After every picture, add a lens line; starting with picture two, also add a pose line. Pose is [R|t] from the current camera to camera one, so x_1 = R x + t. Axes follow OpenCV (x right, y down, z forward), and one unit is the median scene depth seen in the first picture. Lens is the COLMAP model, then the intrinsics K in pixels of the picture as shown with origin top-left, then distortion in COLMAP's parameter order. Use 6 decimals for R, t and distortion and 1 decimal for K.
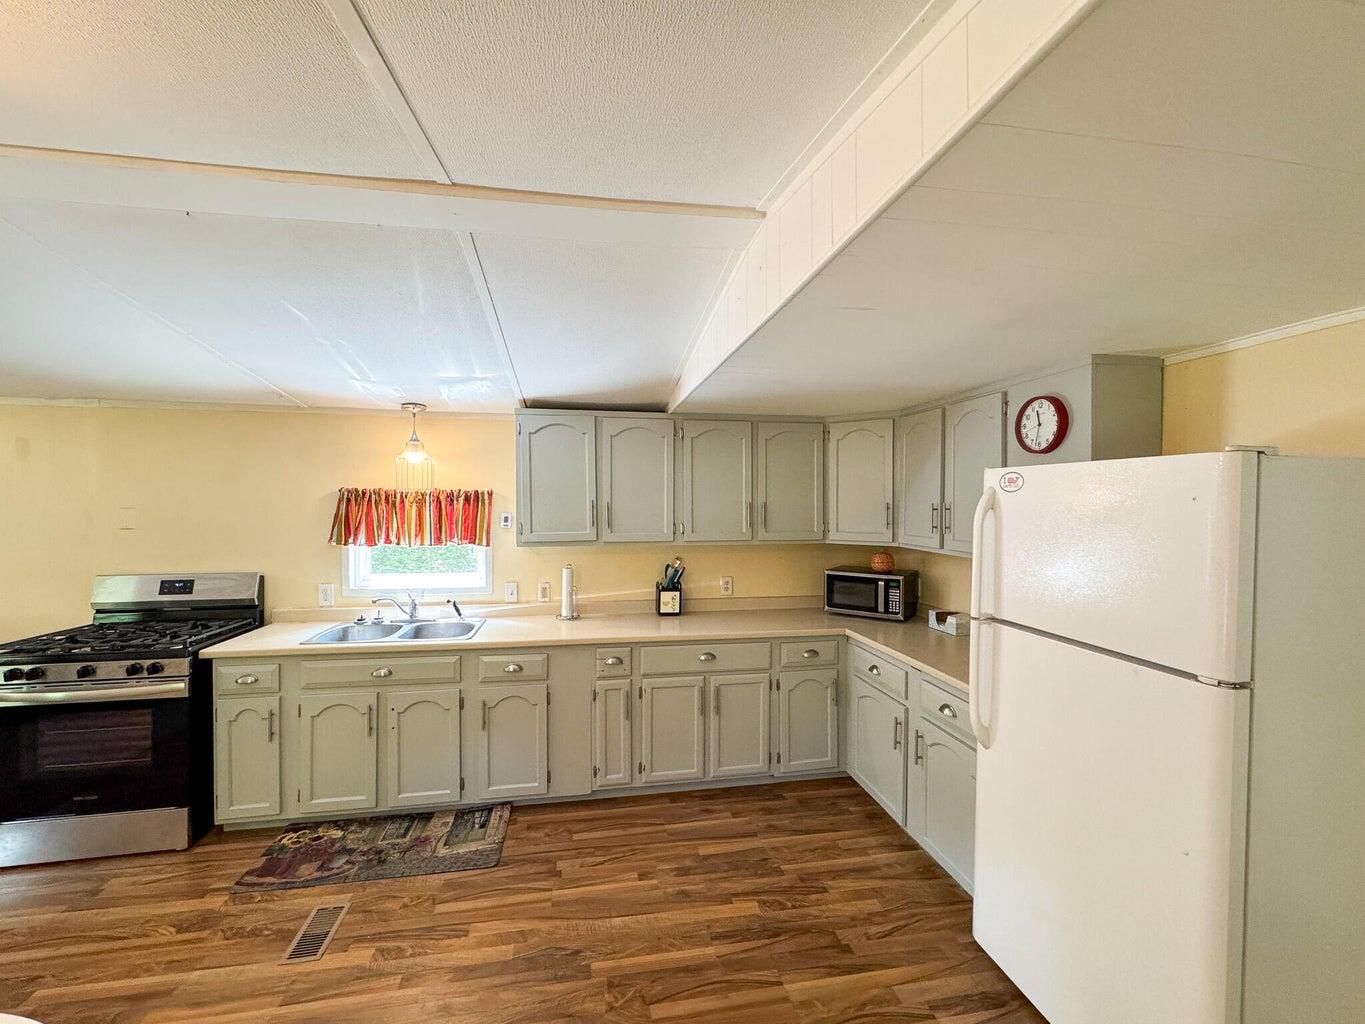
lens RADIAL K [[548.7, 0, 683.1], [0, 548.7, 511.8], [0, 0, 1]] dist [0.004549, 0.000517]
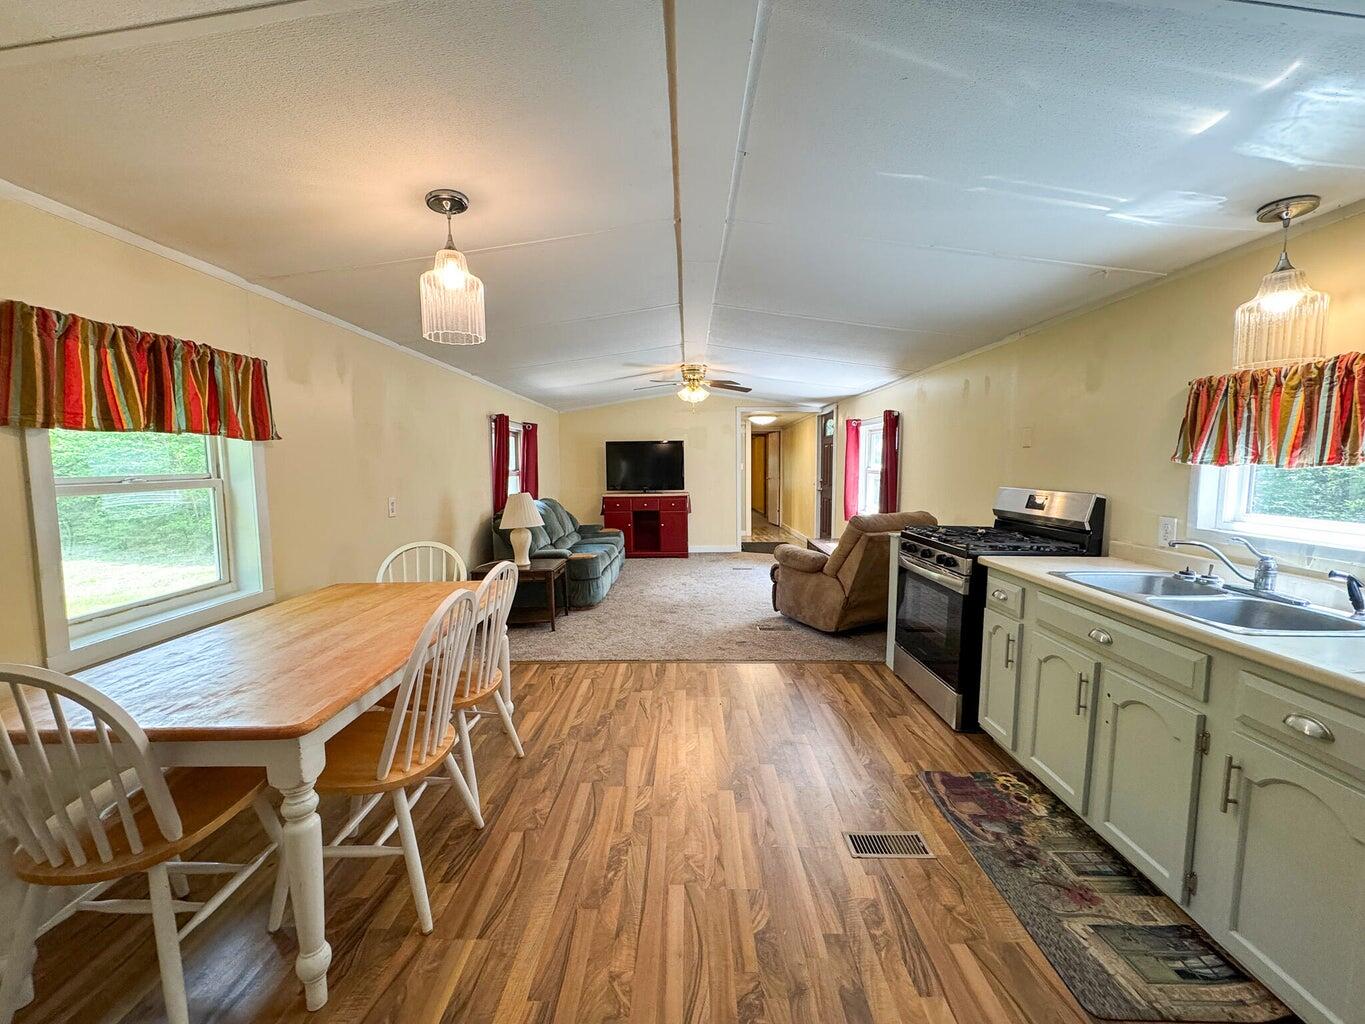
lens RADIAL K [[548.7, 0, 689.3], [0, 548.7, 510.8], [0, 0, 1]] dist [0.004549, 0.000517]
pose [[-0.179446, 0.081582, -0.980379, 0.216953], [-0.008985, 0.996378, 0.084558, 0.081618], [0.983727, 0.023982, -0.178063, 0.620130]]
